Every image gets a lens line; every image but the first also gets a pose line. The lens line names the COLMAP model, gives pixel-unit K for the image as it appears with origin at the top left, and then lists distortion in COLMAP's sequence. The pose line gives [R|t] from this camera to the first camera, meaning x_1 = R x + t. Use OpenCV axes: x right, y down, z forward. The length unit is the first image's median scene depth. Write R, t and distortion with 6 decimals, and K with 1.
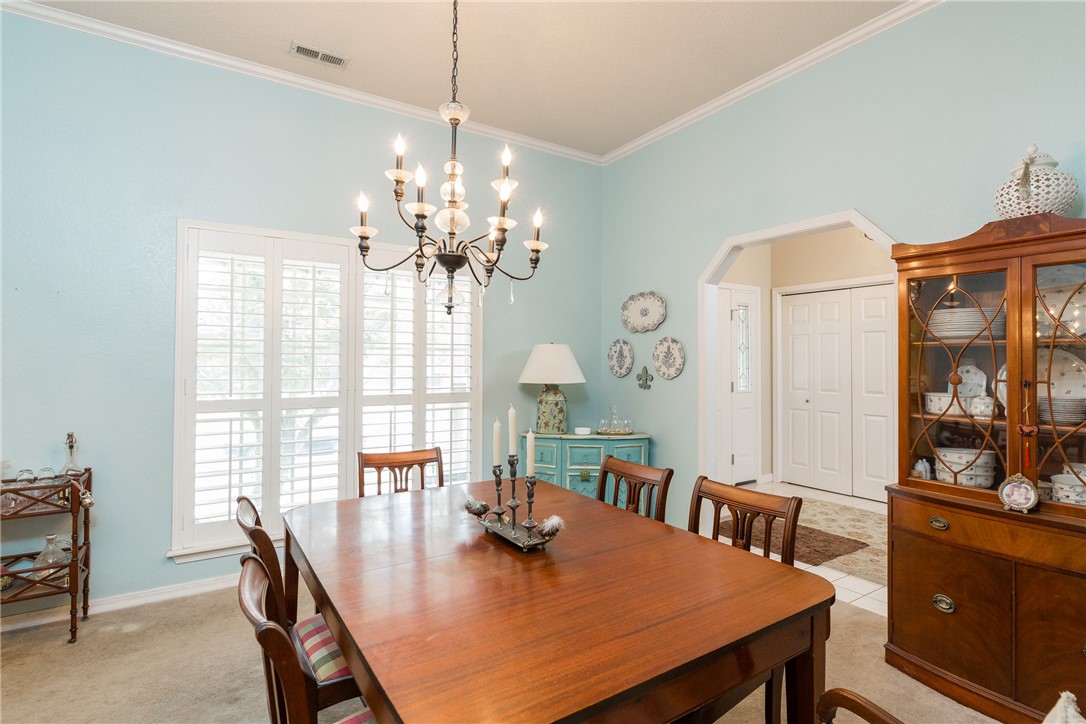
lens RADIAL K [[552.0, 0, 548.5], [0, 552.0, 353.2], [0, 0, 1]] dist [-0.005642, -0.002281]
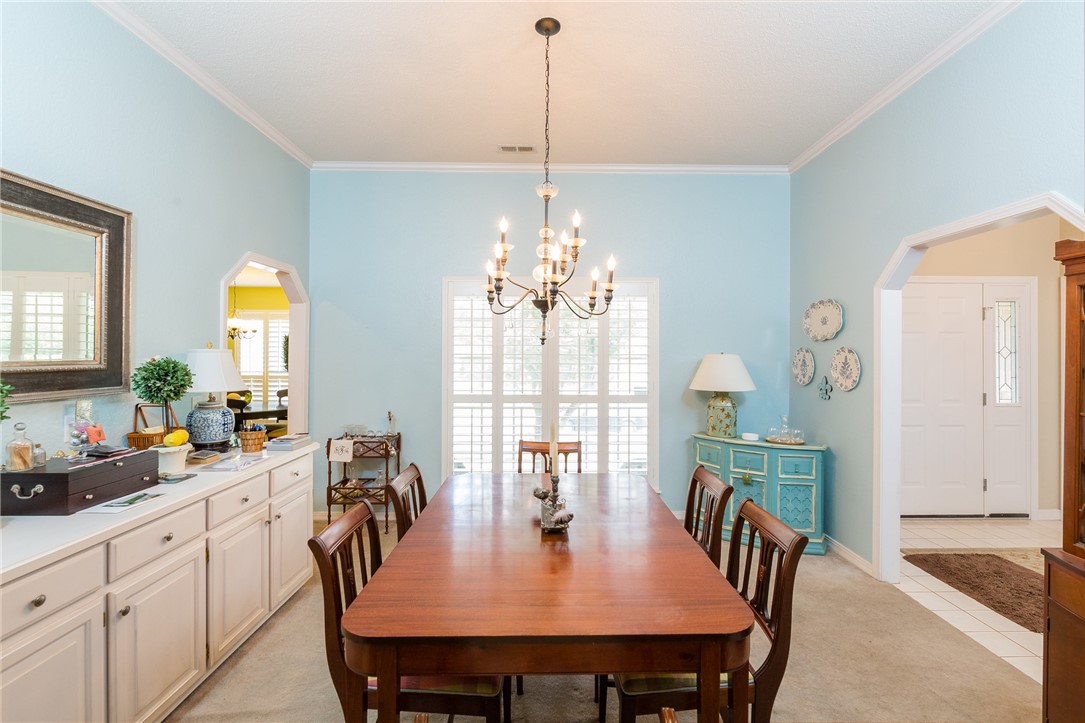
lens RADIAL K [[472.6, 0, 526.5], [0, 472.6, 355.5], [0, 0, 1]] dist [-0.003215, -0.000393]
pose [[0.830177, -0.001011, -0.557499, 0.218893], [0.009741, 0.999872, 0.012692, -0.030781], [0.557415, -0.015967, 0.830081, 0.017326]]
